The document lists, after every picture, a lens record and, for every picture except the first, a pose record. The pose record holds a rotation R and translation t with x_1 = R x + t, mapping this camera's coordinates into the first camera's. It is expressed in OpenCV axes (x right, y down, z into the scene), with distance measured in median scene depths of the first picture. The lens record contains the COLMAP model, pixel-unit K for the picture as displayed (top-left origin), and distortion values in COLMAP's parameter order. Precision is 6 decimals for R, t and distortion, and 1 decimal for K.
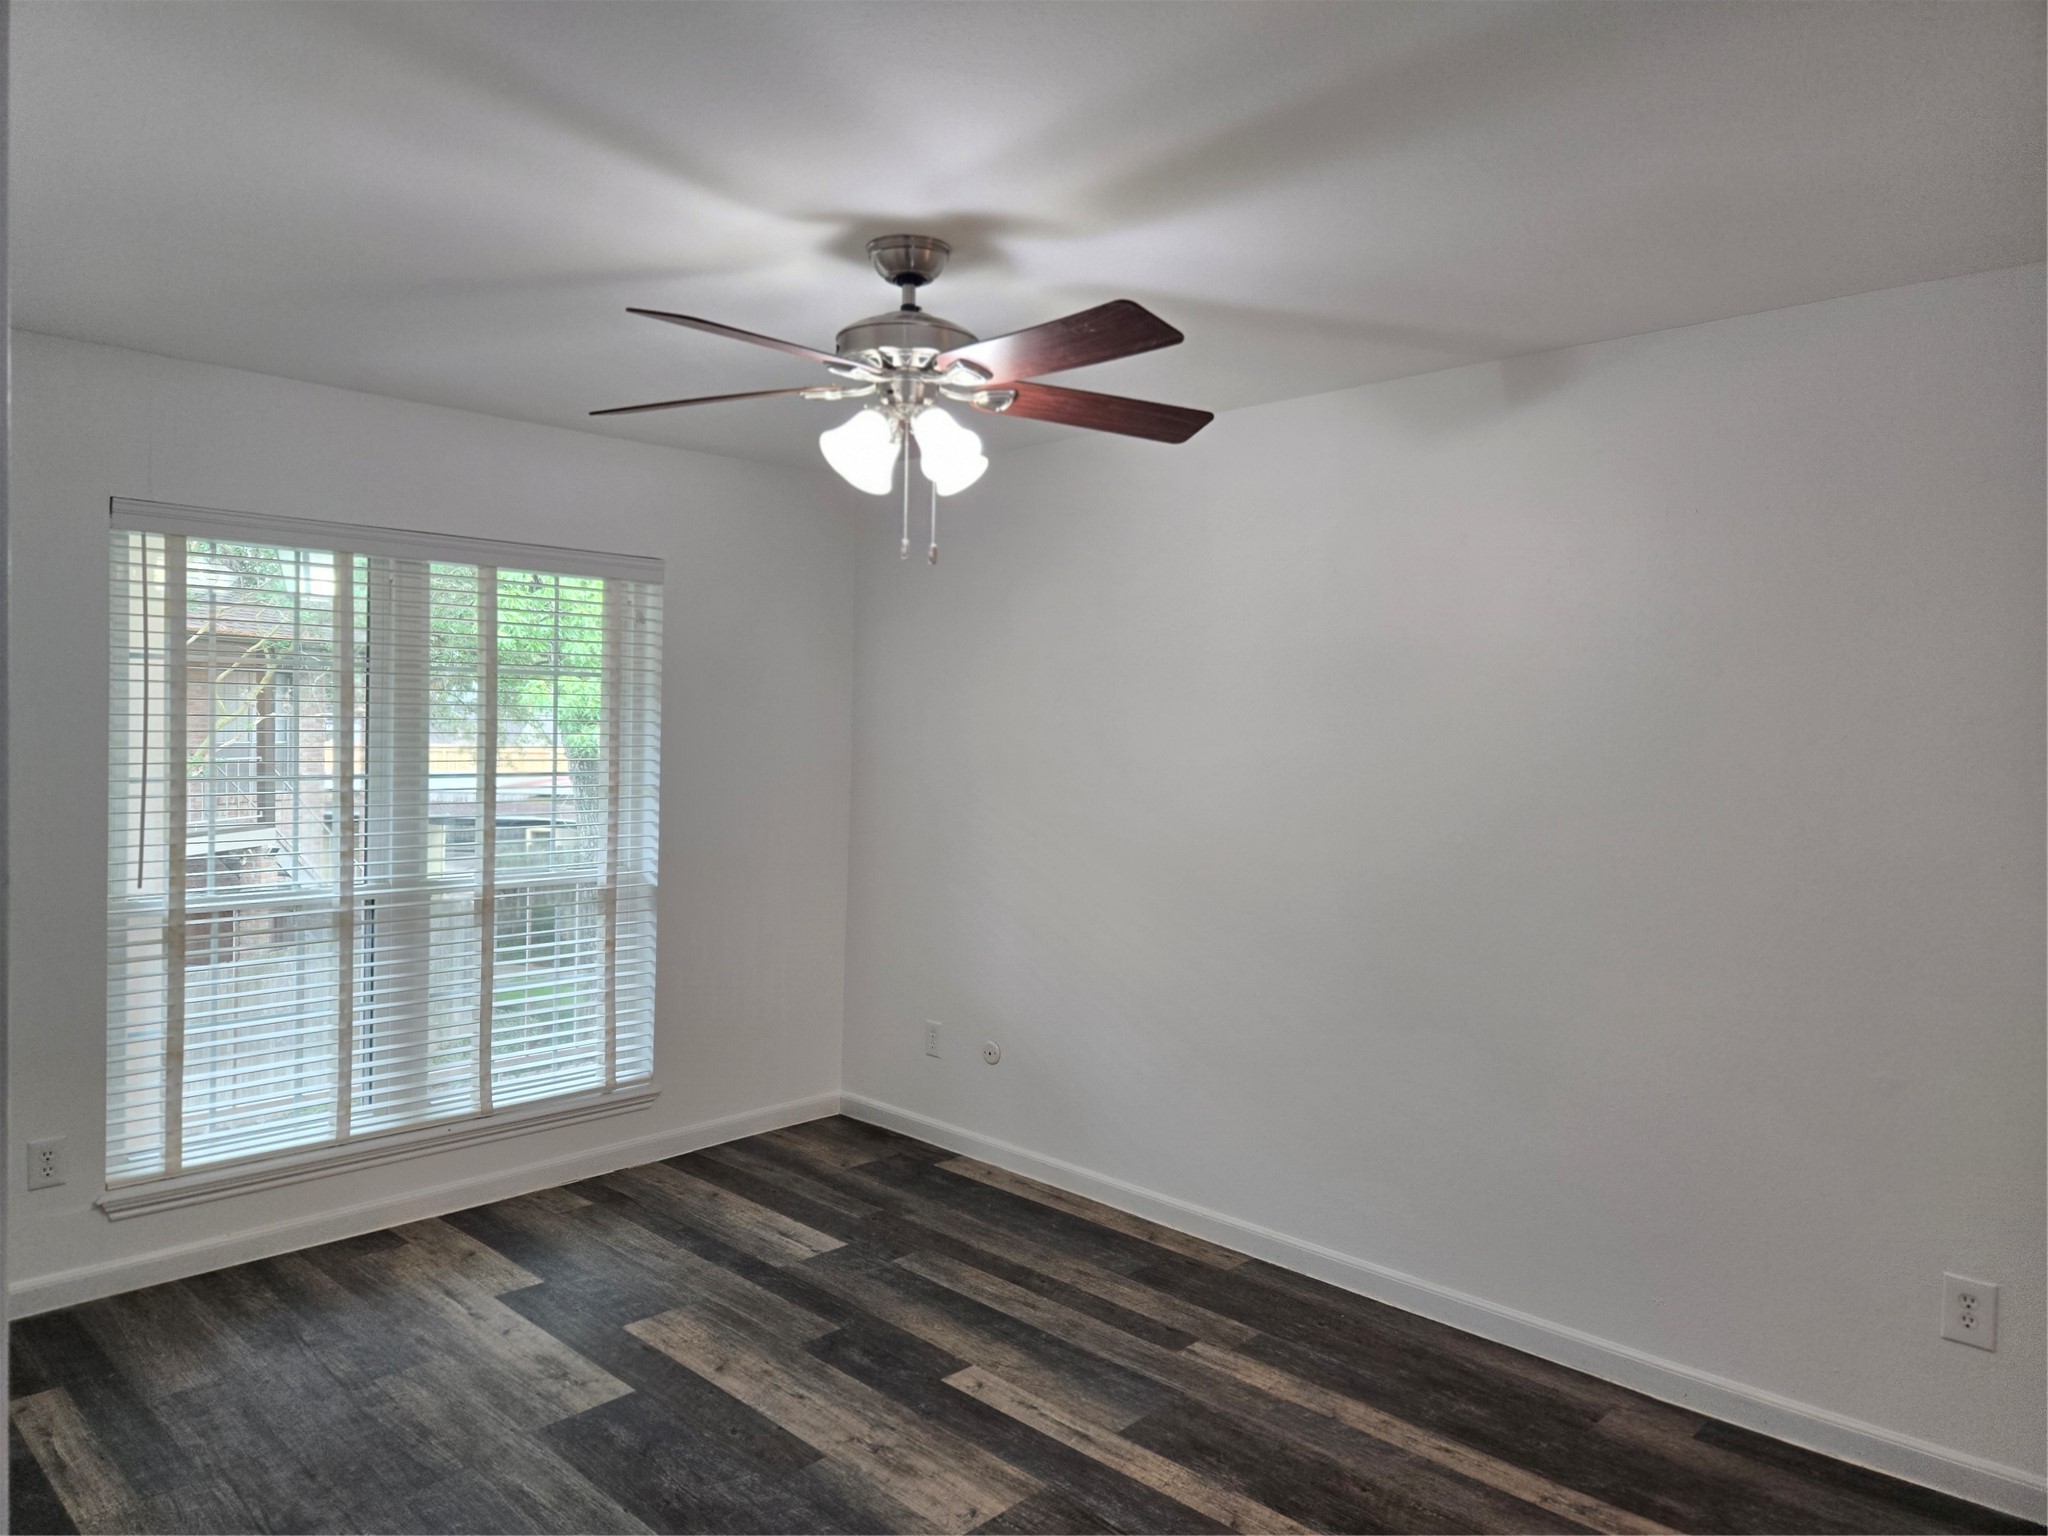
lens RADIAL K [[1385.3, 0, 1019.0], [0, 1385.3, 745.1], [0, 0, 1]] dist [0.059857, -0.046175]
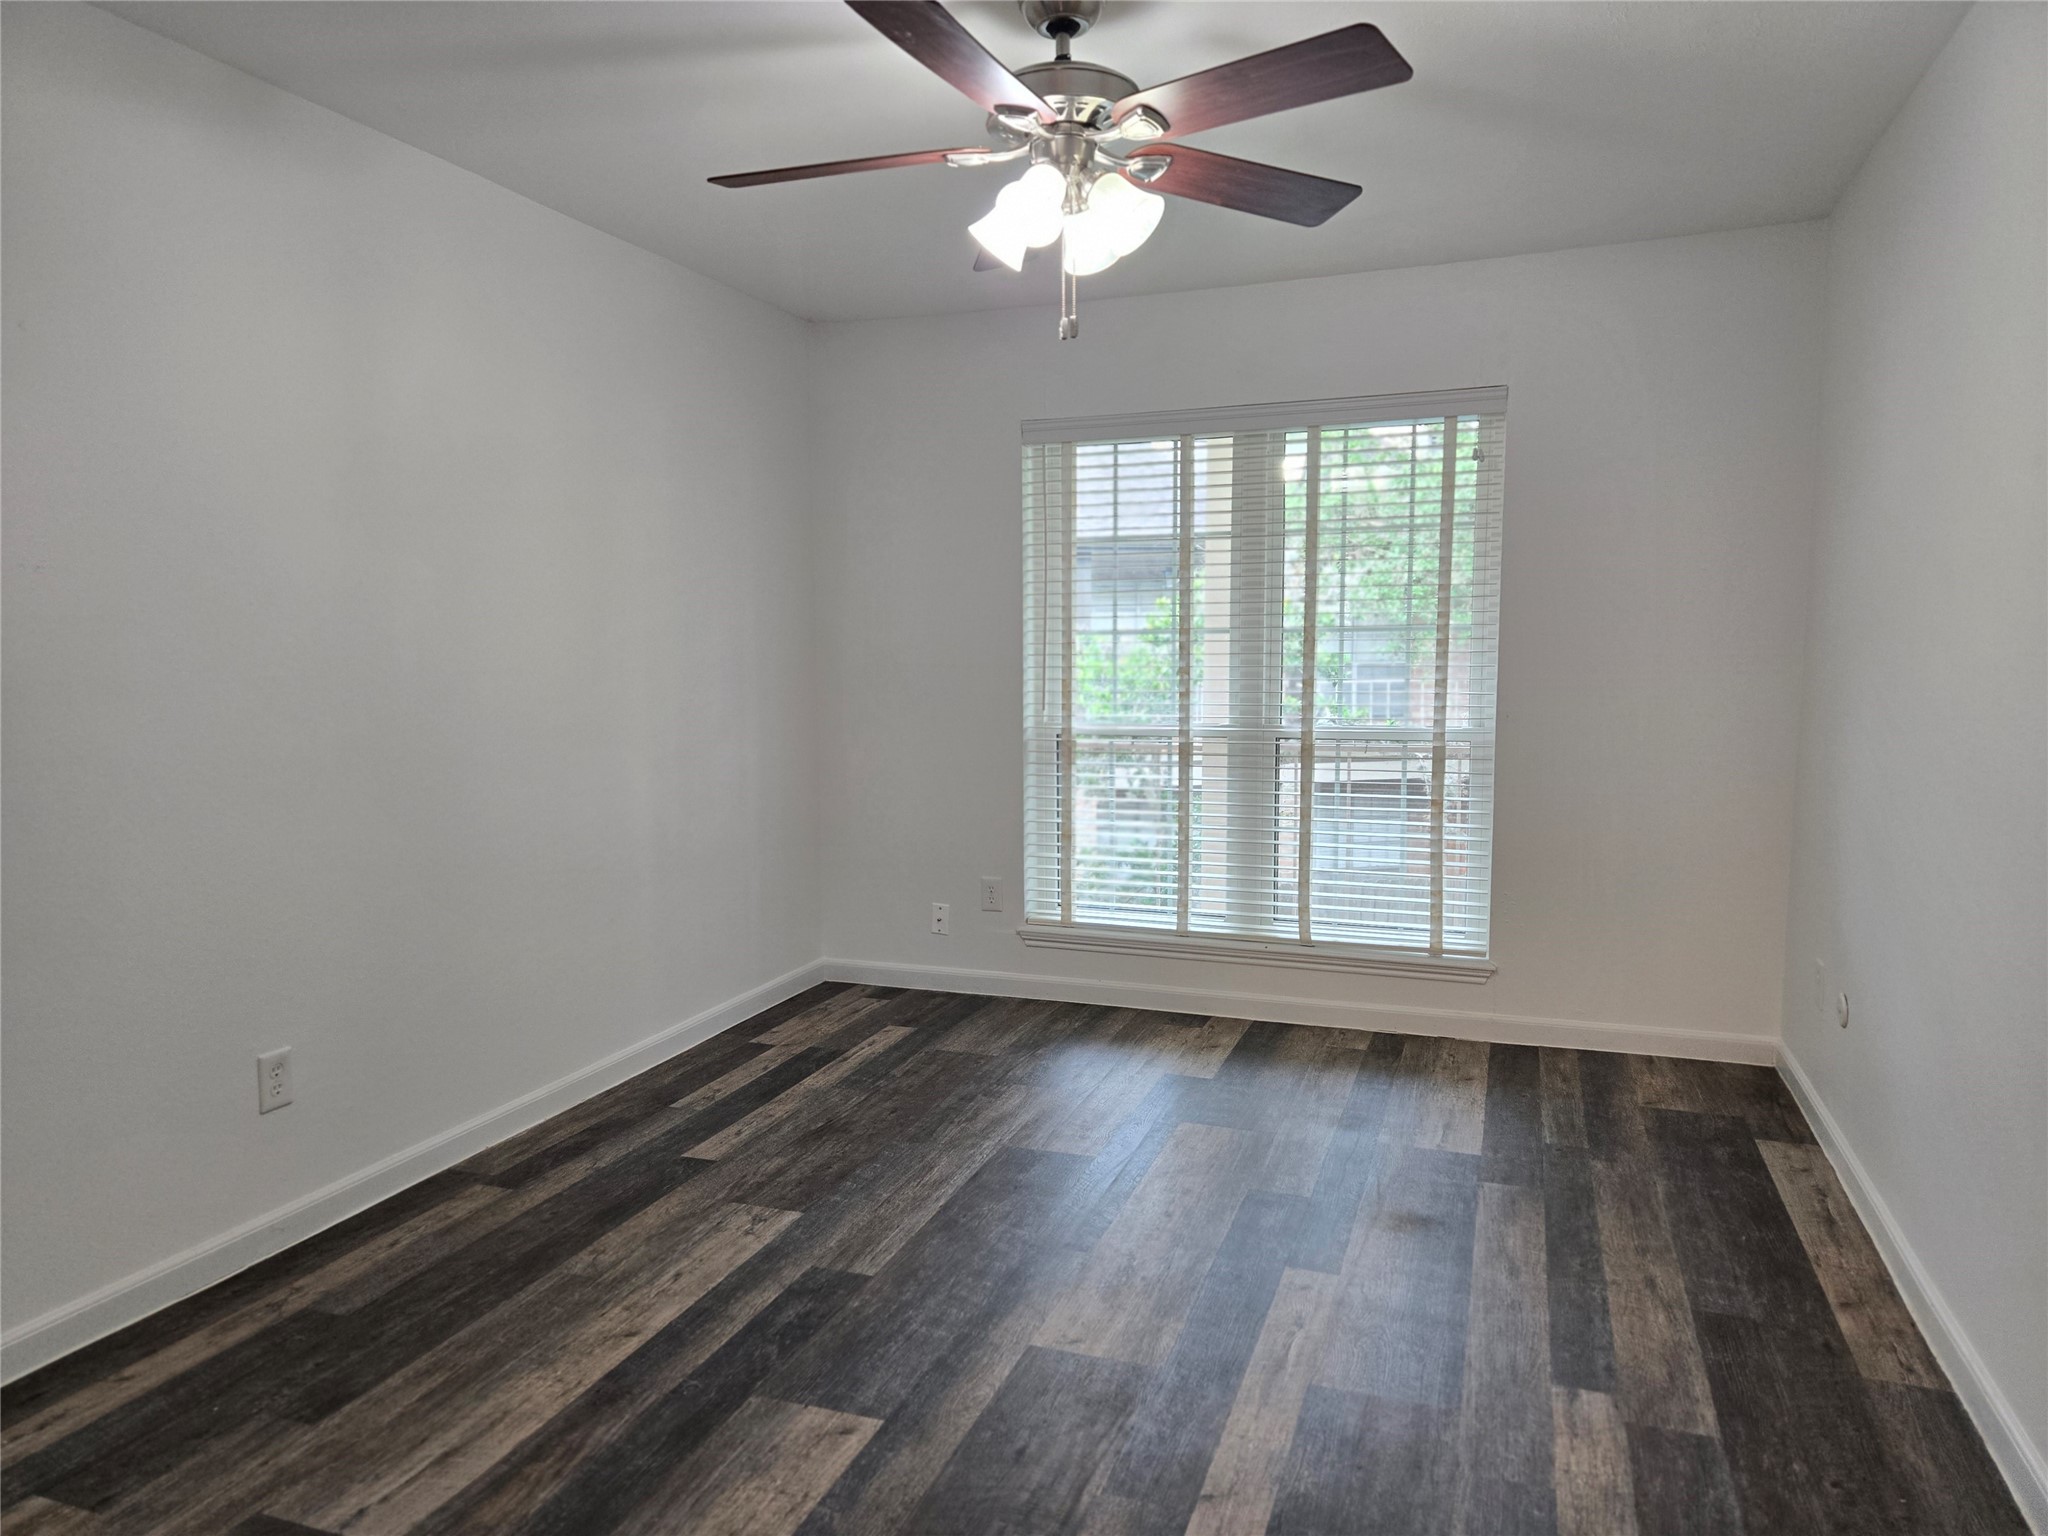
lens RADIAL K [[1385.3, 0, 1025.6], [0, 1385.3, 757.7], [0, 0, 1]] dist [0.059857, -0.046175]
pose [[0.410310, 0.057186, -0.910151, 0.516128], [-0.006042, 0.998181, 0.059993, 0.059368], [0.911926, -0.019117, 0.409909, 0.378137]]
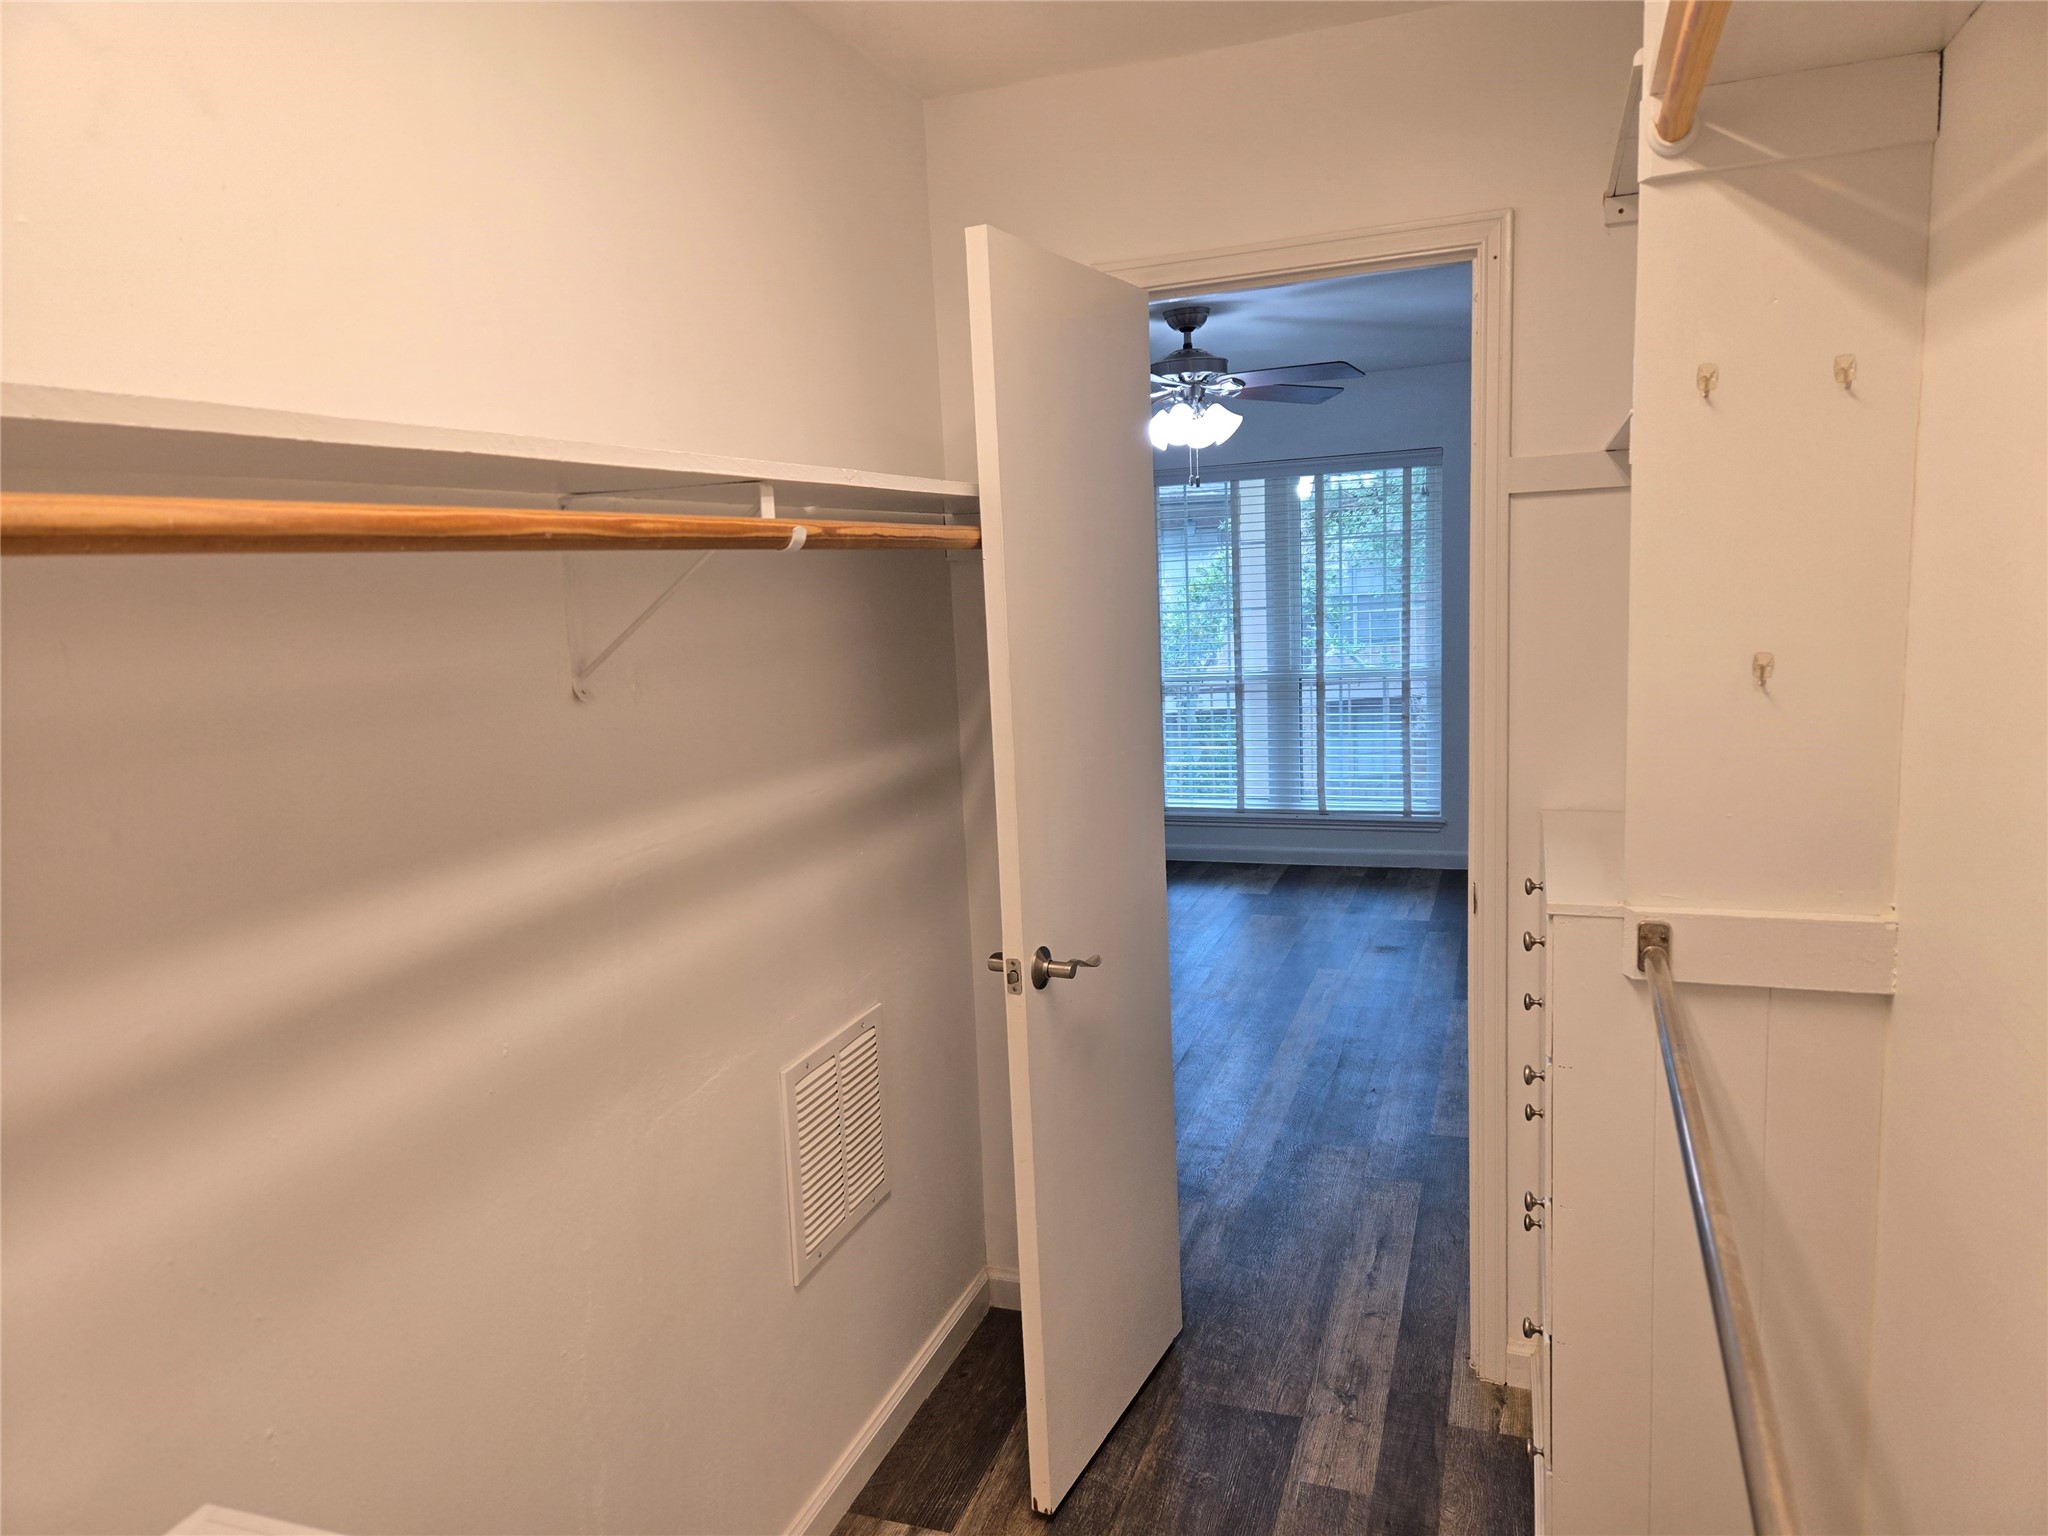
lens RADIAL K [[1385.3, 0, 1025.3], [0, 1385.3, 777.8], [0, 0, 1]] dist [0.059857, -0.046175]
pose [[0.408922, 0.098943, -0.907190, 0.992728], [0.037354, 0.991457, 0.124971, 0.004988], [0.911805, -0.084990, 0.401732, 0.024804]]
